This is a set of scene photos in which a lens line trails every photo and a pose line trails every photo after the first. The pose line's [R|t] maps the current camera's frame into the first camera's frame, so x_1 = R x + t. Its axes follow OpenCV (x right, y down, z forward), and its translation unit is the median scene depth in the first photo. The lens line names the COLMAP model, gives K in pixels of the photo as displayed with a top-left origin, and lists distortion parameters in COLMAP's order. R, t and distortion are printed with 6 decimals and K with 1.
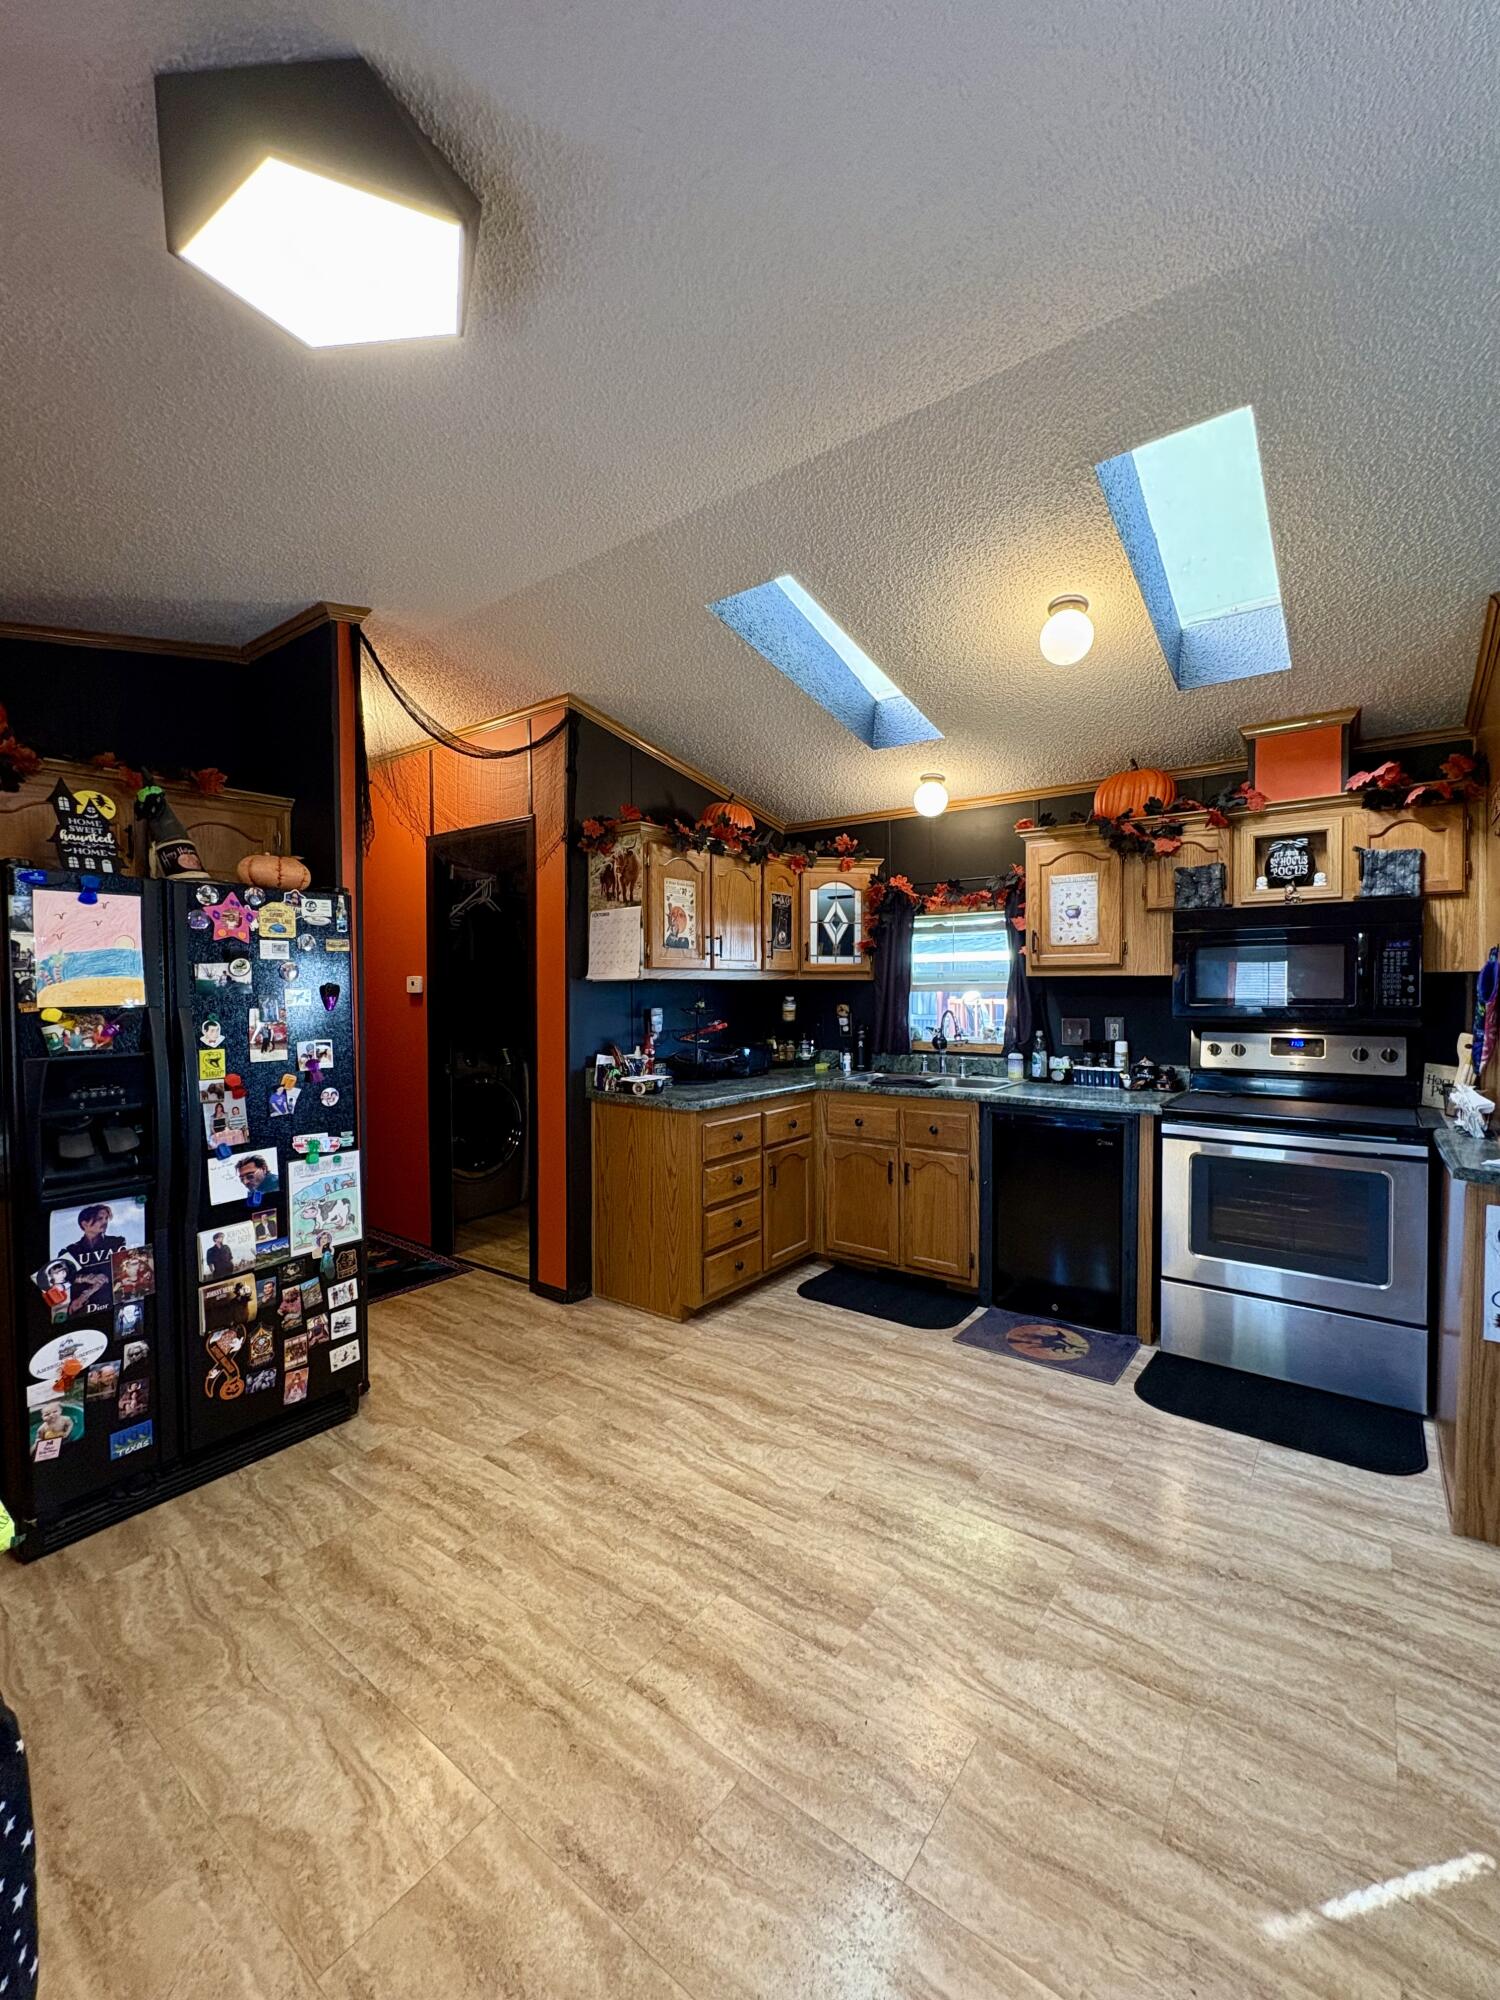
lens RADIAL K [[824.0, 0, 748.6], [0, 824.0, 1003.2], [0, 0, 1]] dist [-0.000964, 0.000356]
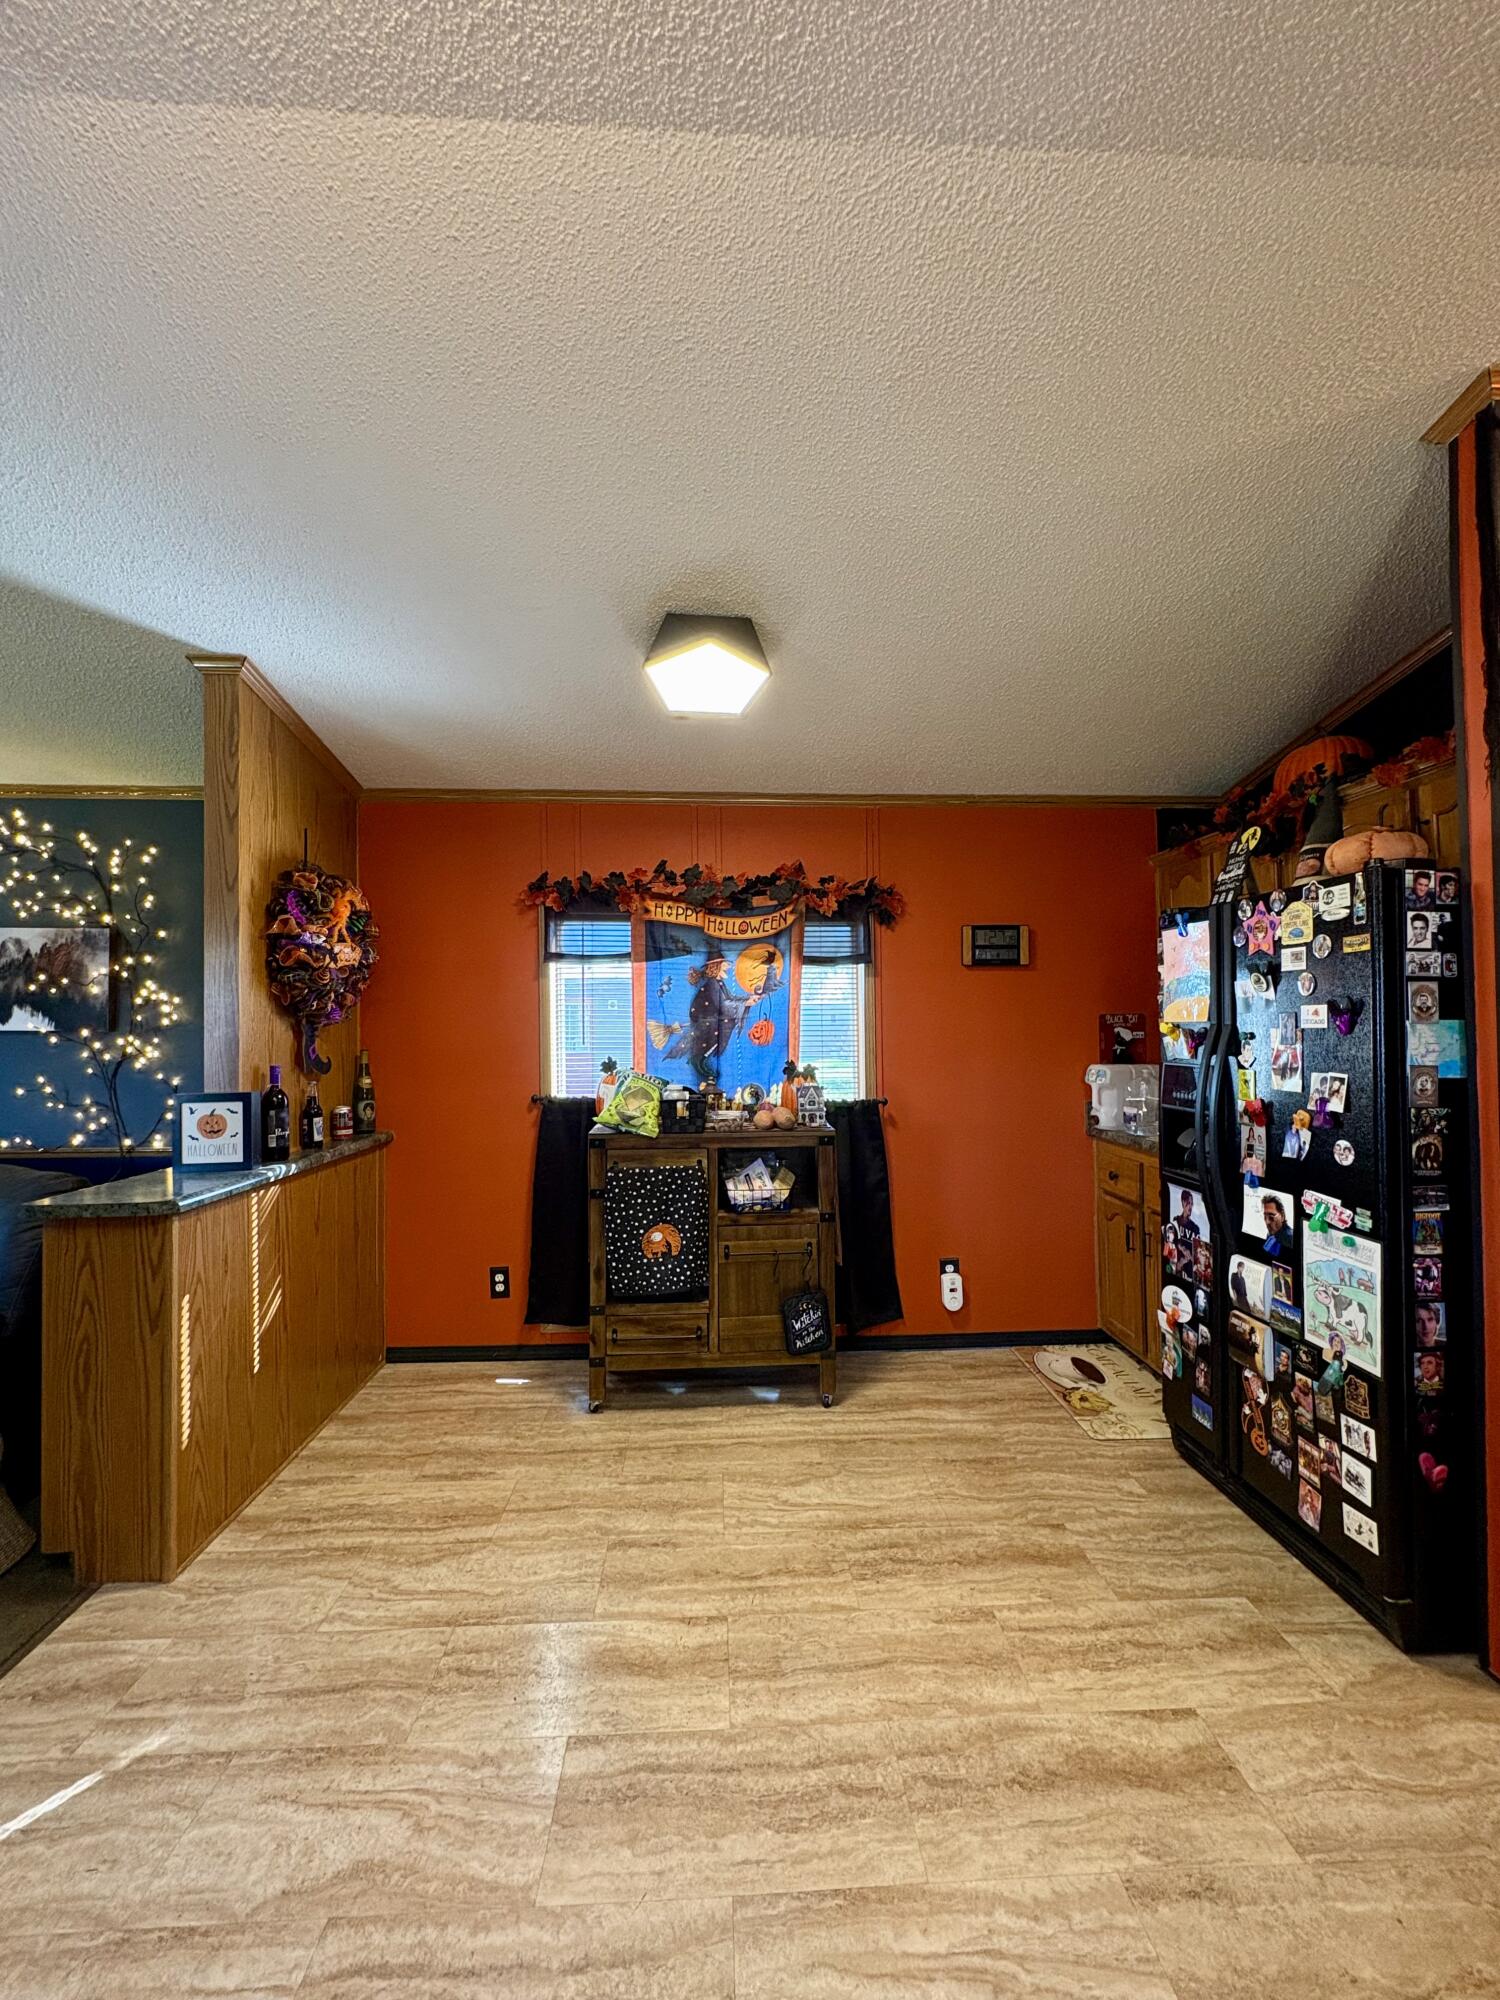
lens RADIAL K [[817.1, 0, 749.2], [0, 817.1, 1003.2], [0, 0, 1]] dist [-0.001418, 0.000808]
pose [[-0.763649, -0.005195, -0.645611, 0.303961], [-0.006271, 0.999980, -0.000629, -0.012658], [0.645601, 0.003568, -0.763666, 1.016687]]
